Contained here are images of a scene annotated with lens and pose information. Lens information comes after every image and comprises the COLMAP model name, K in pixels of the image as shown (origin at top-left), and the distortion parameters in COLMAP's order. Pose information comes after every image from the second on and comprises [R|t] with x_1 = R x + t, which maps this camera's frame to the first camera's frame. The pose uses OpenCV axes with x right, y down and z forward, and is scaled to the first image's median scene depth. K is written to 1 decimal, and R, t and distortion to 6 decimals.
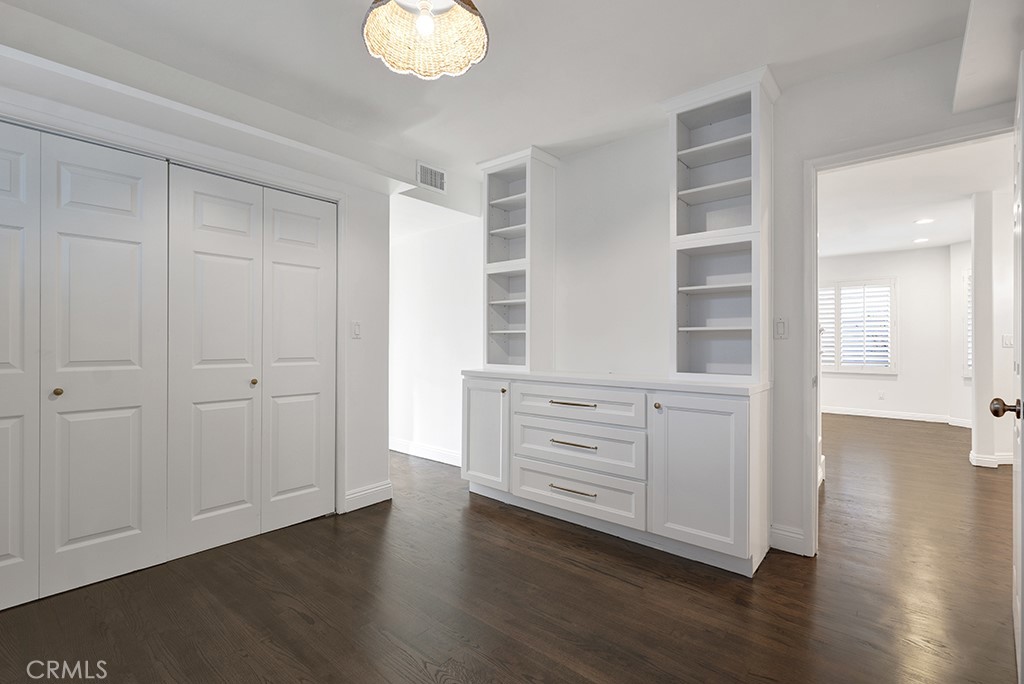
lens RADIAL K [[460.3, 0, 507.9], [0, 460.3, 339.3], [0, 0, 1]] dist [0.002455, 0.000172]
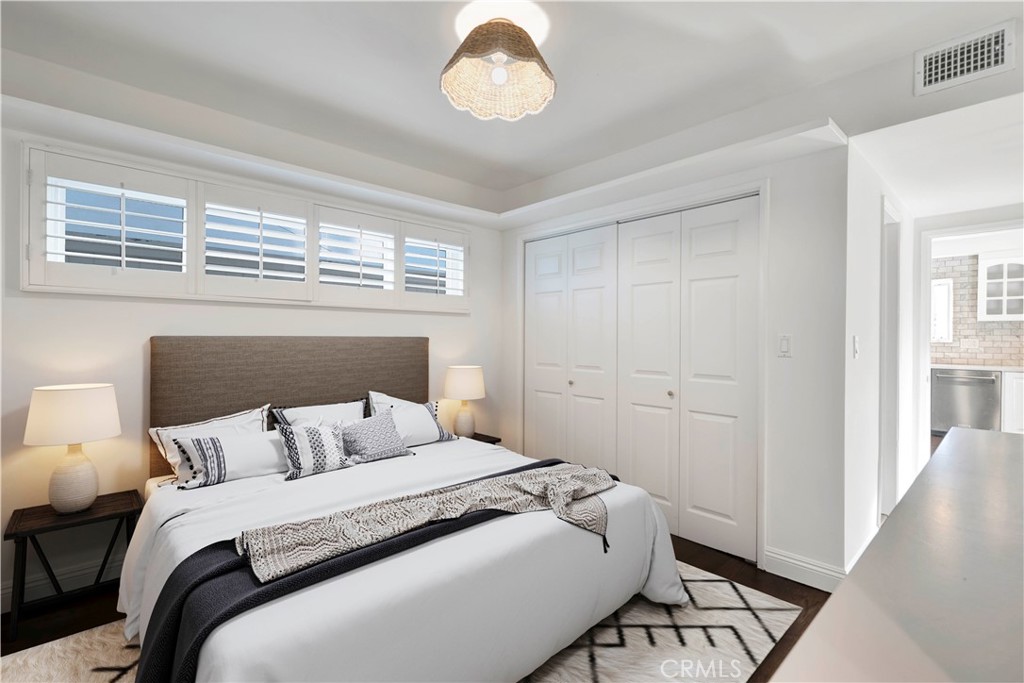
lens RADIAL K [[465.4, 0, 512.0], [0, 465.4, 341.5], [0, 0, 1]] dist [0.001048, 0.000463]
pose [[-0.116737, 0.003119, -0.993158, 0.577467], [-0.002150, 0.999992, 0.003393, -0.033845], [0.993160, 0.002531, -0.116730, 0.729619]]
